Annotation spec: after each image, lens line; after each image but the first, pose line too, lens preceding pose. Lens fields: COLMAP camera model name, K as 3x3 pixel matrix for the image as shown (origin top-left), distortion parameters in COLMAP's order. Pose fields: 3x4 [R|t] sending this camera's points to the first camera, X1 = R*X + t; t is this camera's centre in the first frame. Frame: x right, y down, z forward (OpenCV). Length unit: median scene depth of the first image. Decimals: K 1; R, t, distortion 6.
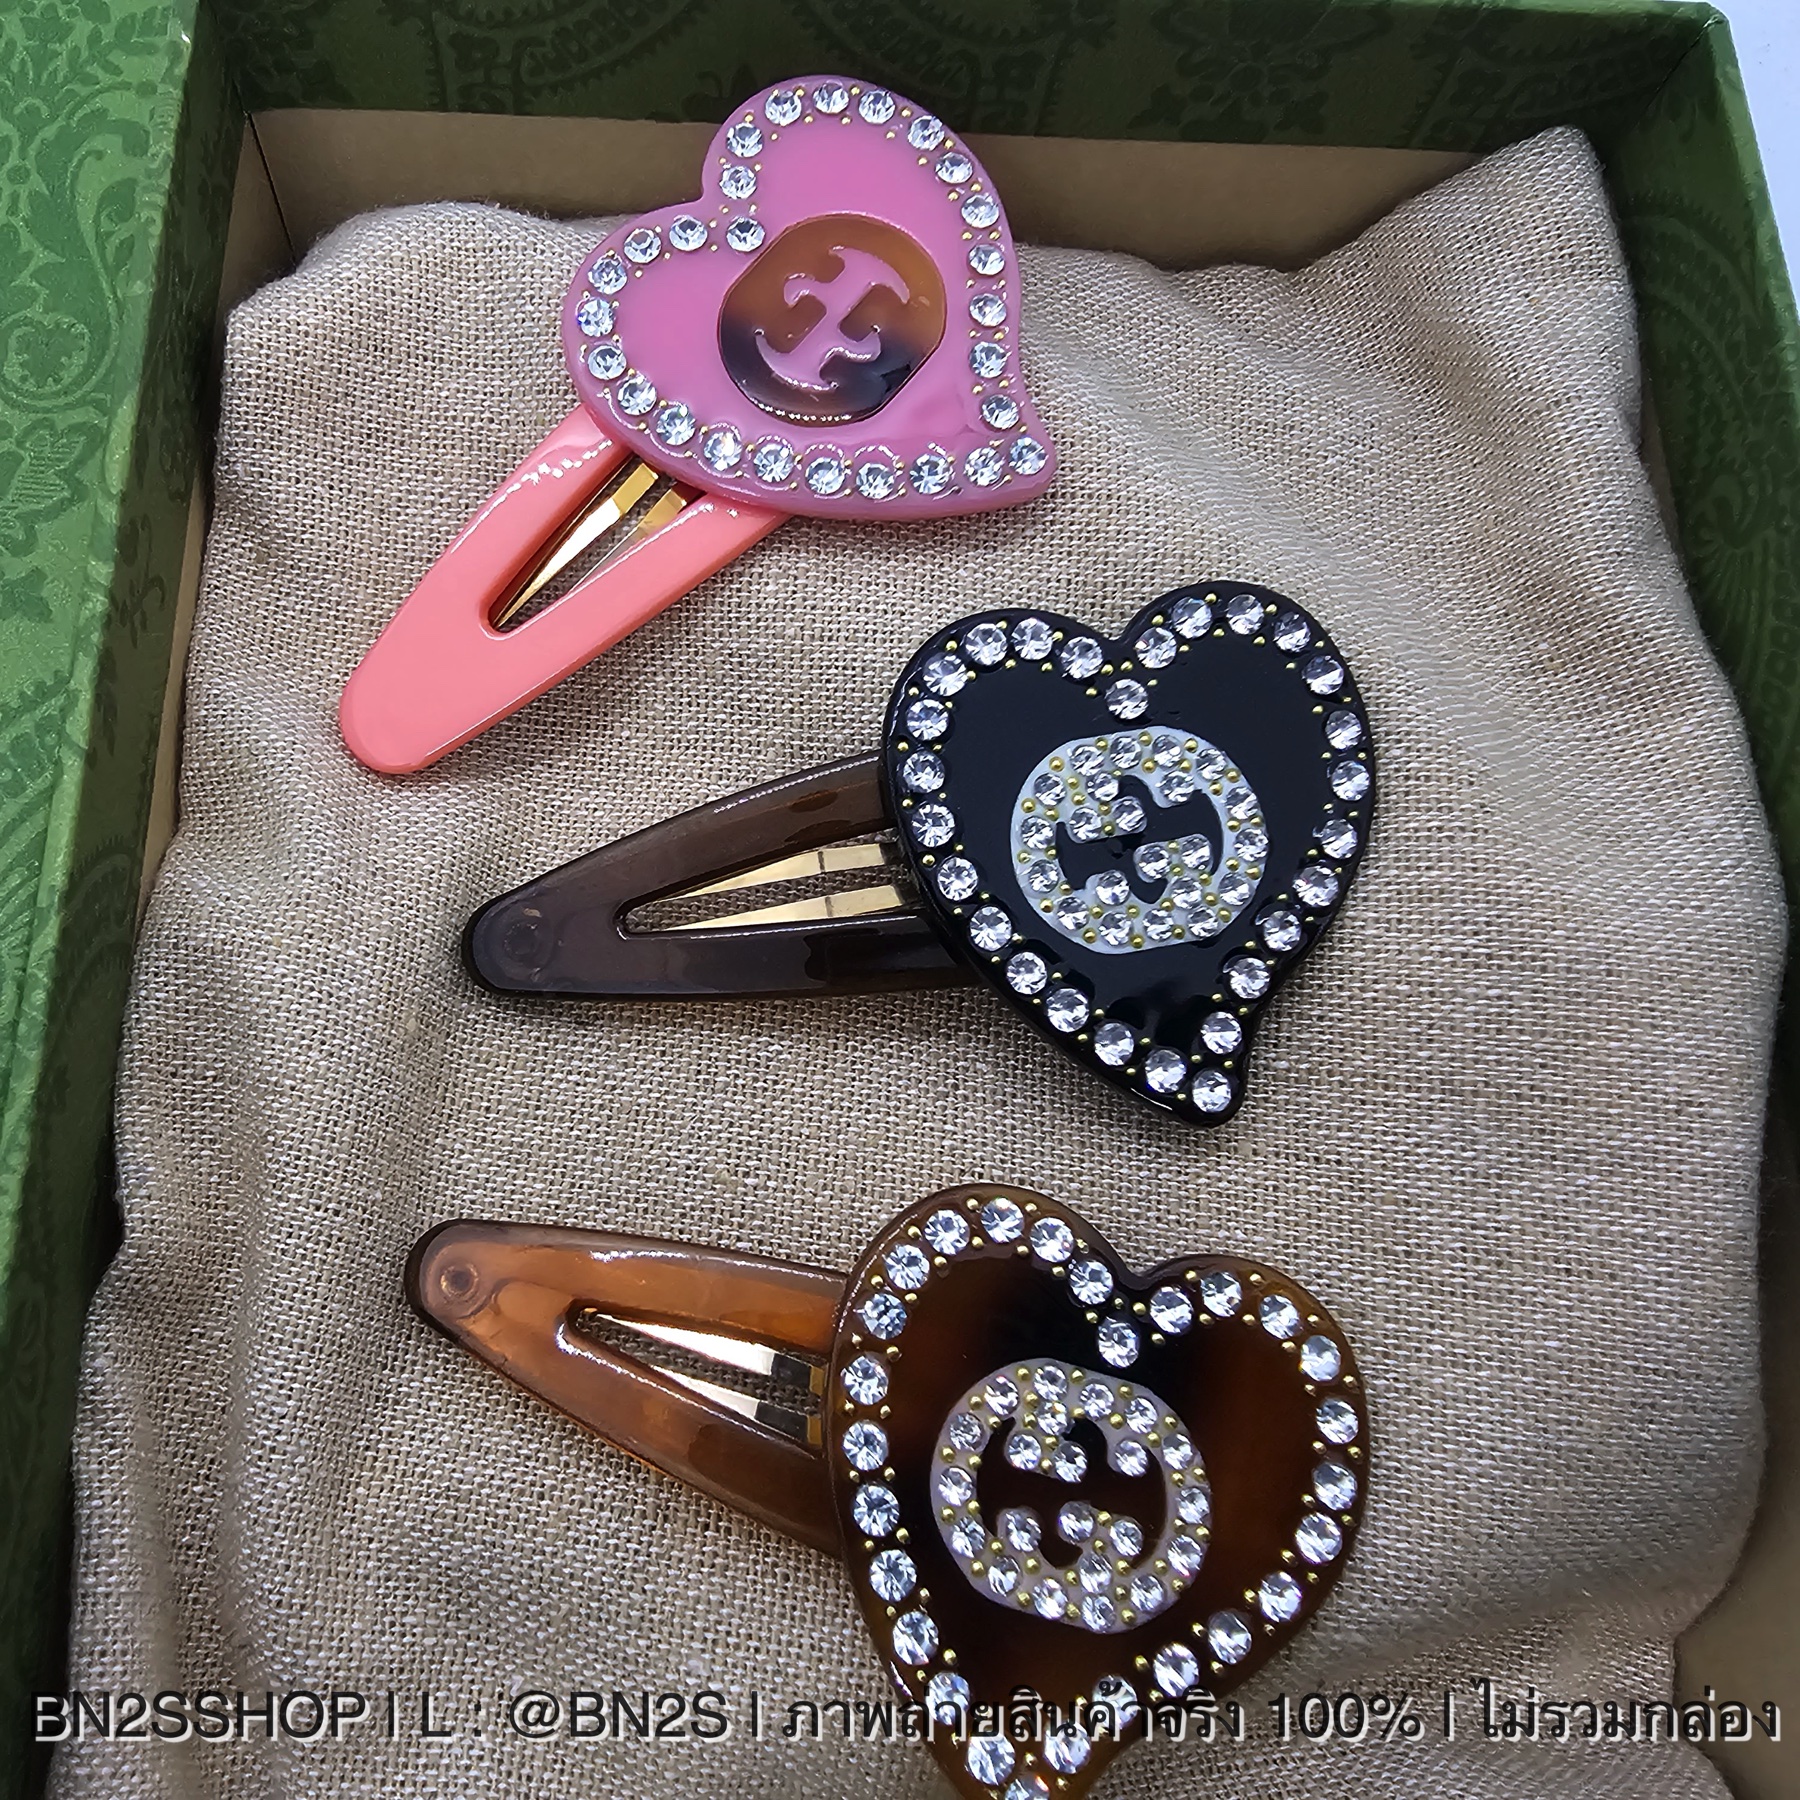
lens RADIAL K [[1702.1, 0, 725.5], [0, 1702.1, 872.9], [0, 0, 1]] dist [0.009411, -0.004764]
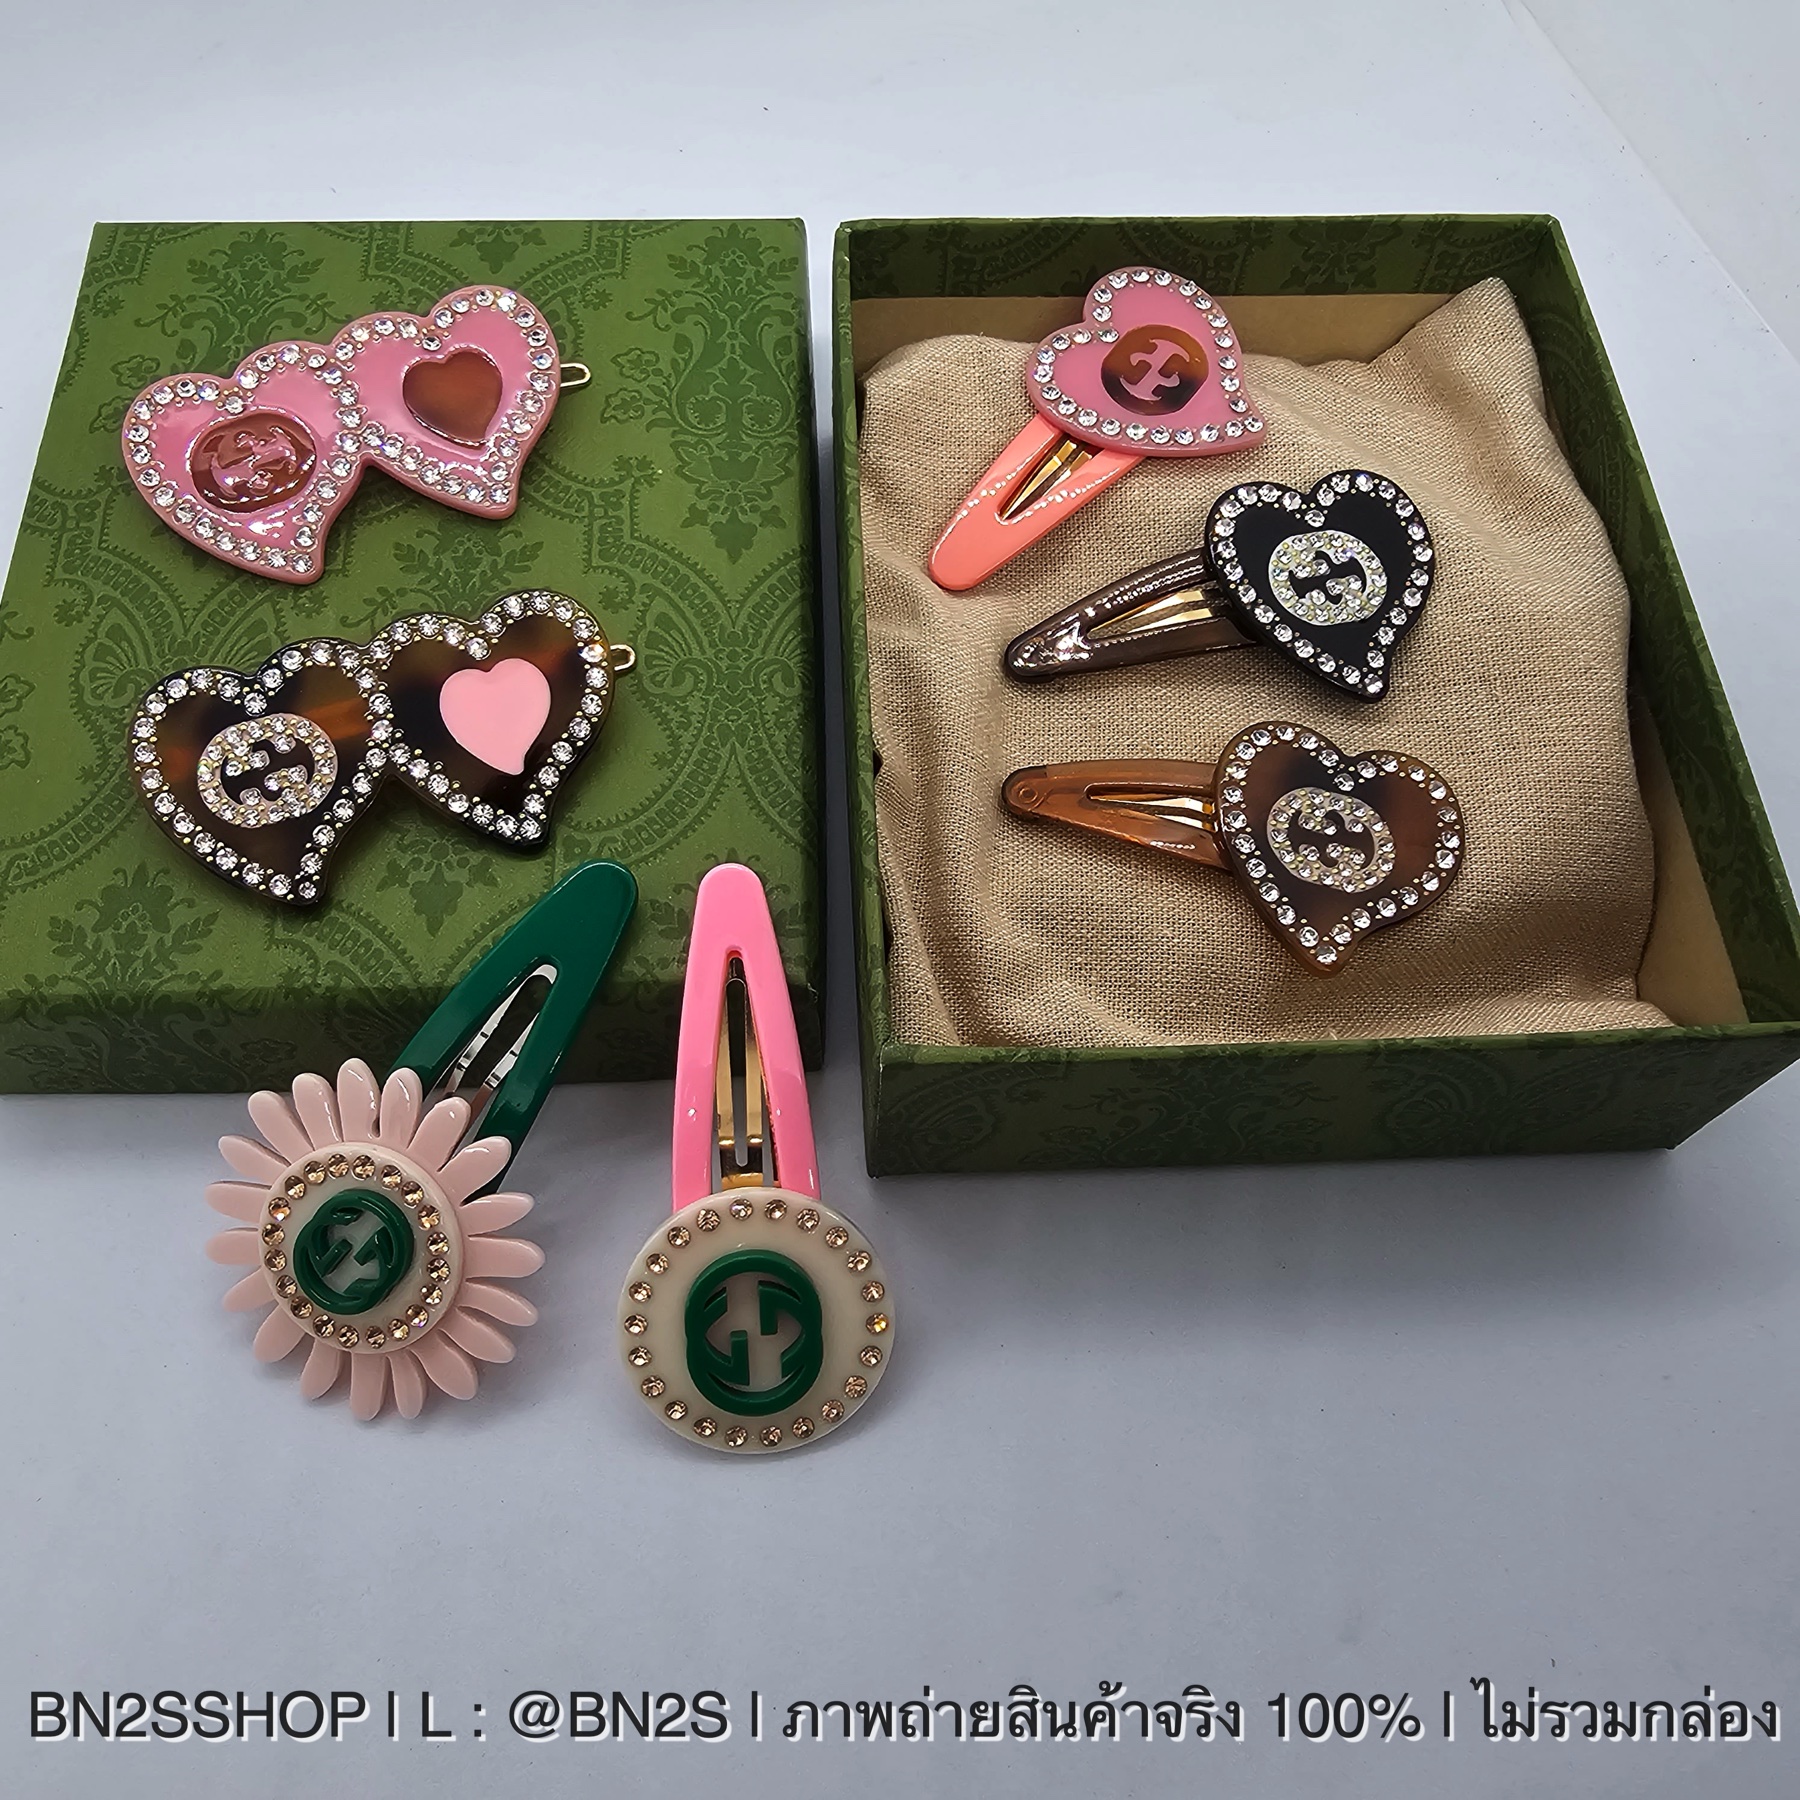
lens RADIAL K [[1709.4, 0, 900.0], [0, 1709.4, 900.0], [0, 0, 1]] dist [0.001168, 0.018629]
pose [[0.997619, -0.059055, 0.035623, -0.384035], [0.064214, 0.983801, -0.167367, 0.686384], [-0.025162, 0.169256, 0.985251, -1.009854]]
